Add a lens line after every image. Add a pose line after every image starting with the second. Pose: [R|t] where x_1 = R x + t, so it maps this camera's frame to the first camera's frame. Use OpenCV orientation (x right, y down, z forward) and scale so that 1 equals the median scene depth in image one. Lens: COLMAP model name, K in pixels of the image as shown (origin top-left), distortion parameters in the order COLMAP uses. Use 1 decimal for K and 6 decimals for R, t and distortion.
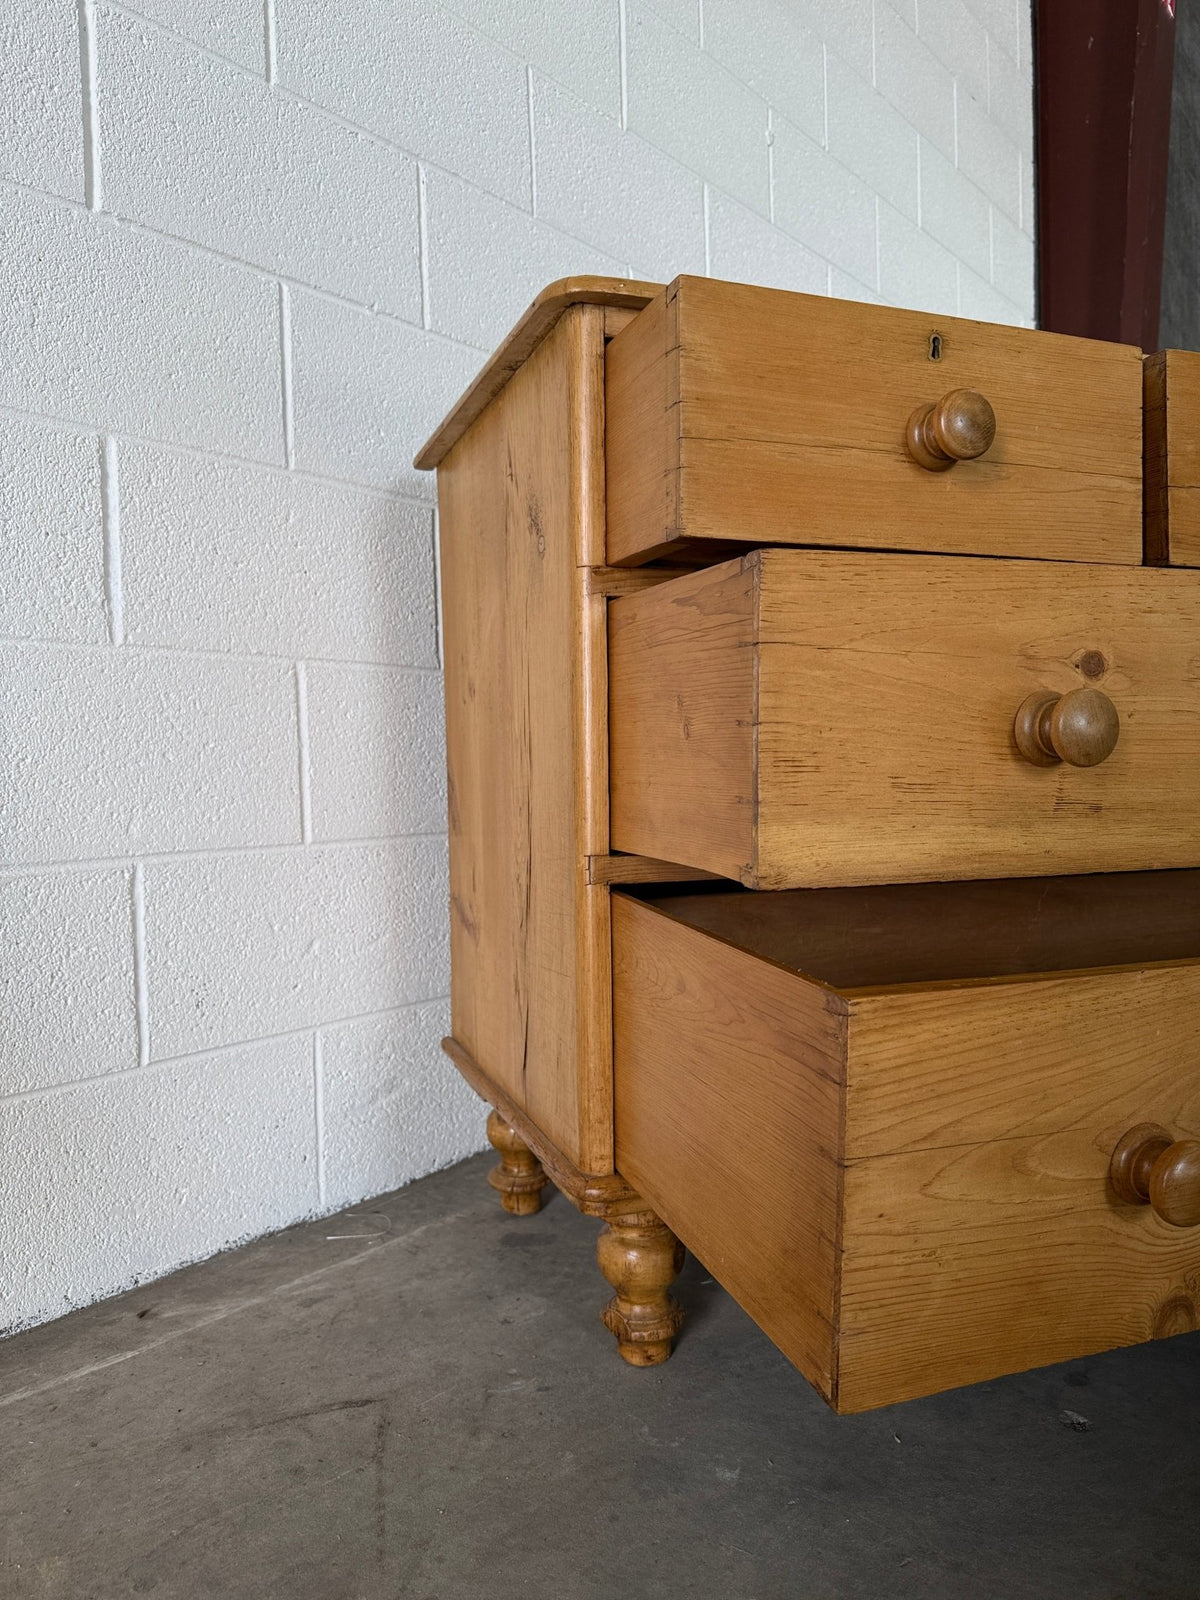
lens RADIAL K [[1145.8, 0, 604.8], [0, 1145.8, 801.4], [0, 0, 1]] dist [0.011876, -0.021971]
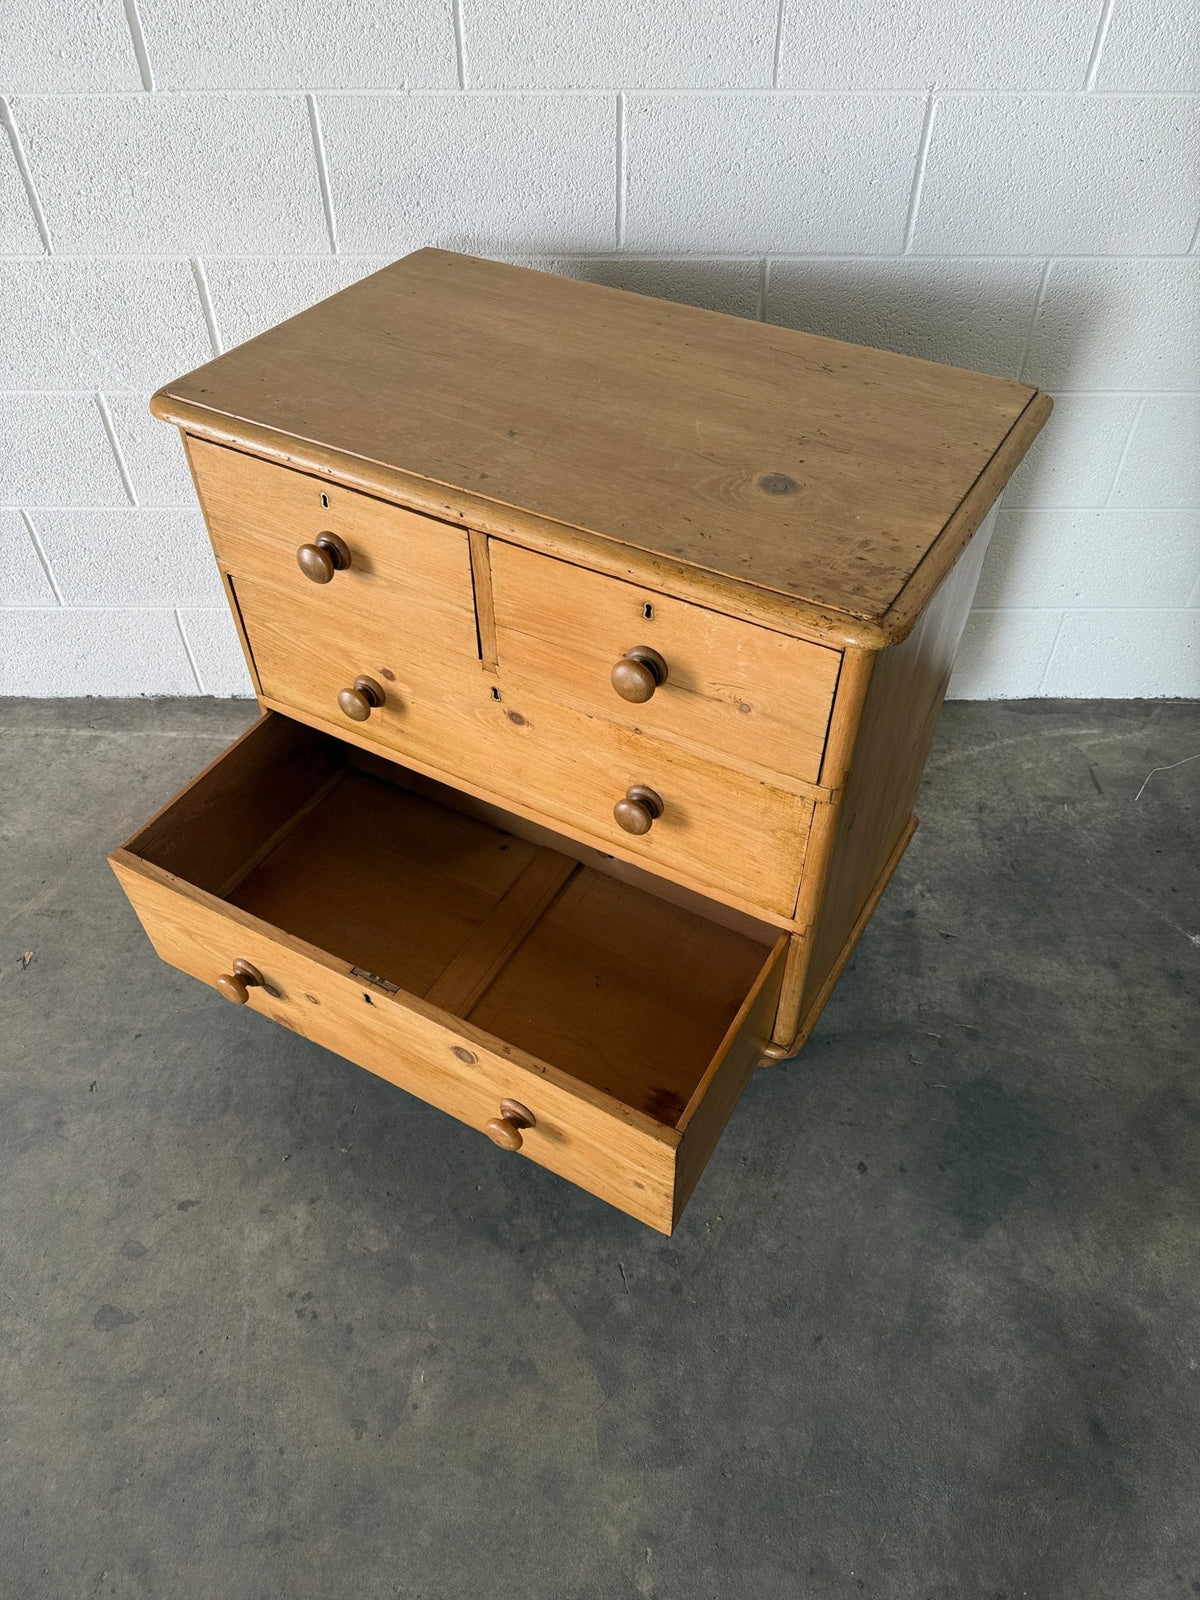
lens RADIAL K [[1145.8, 0, 604.3], [0, 1145.8, 807.0], [0, 0, 1]] dist [0.011876, -0.021971]
pose [[0.636760, 0.562223, -0.527676, 1.147916], [-0.036954, 0.705815, 0.707431, -0.921987], [0.770176, -0.430964, 0.470211, 0.399398]]
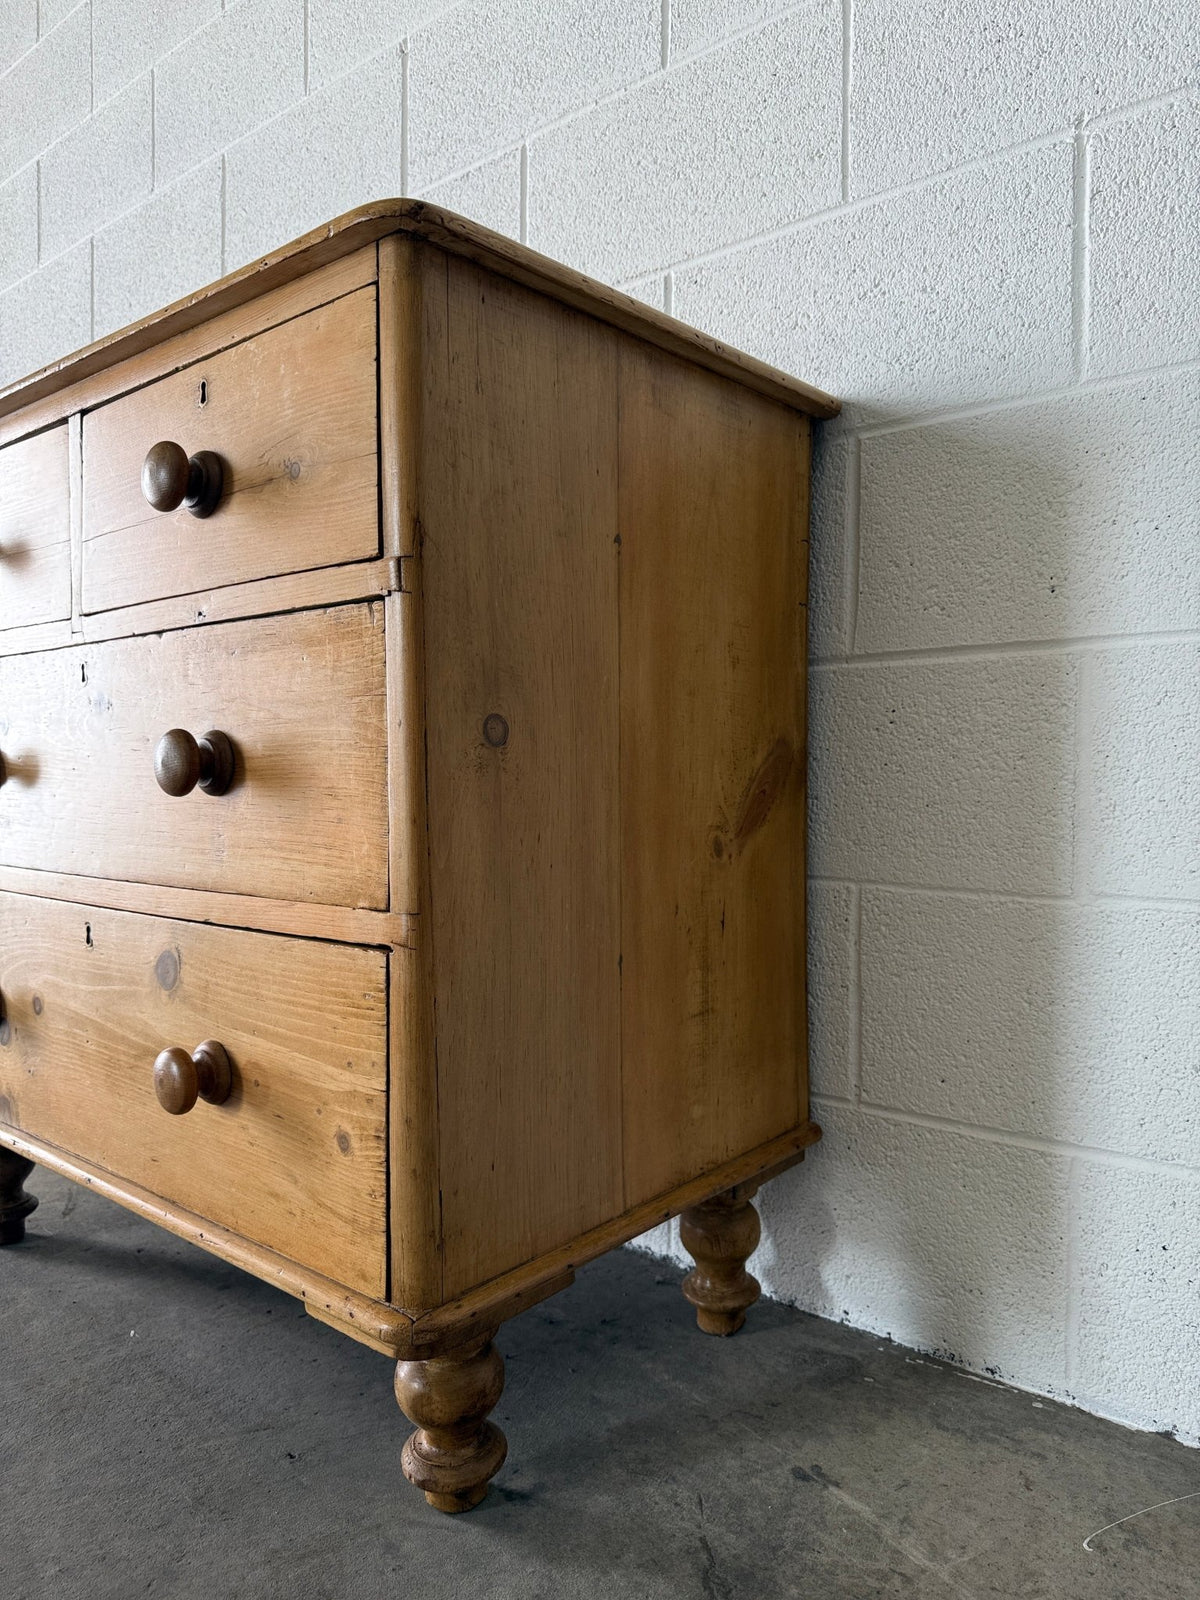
lens RADIAL K [[1145.8, 0, 601.0], [0, 1145.8, 796.1], [0, 0, 1]] dist [0.011876, -0.021971]
pose [[-0.003672, 0.043876, -0.999030, 1.045021], [-0.031576, 0.998534, 0.043970, -0.084576], [0.999495, 0.031707, -0.002282, 1.414678]]
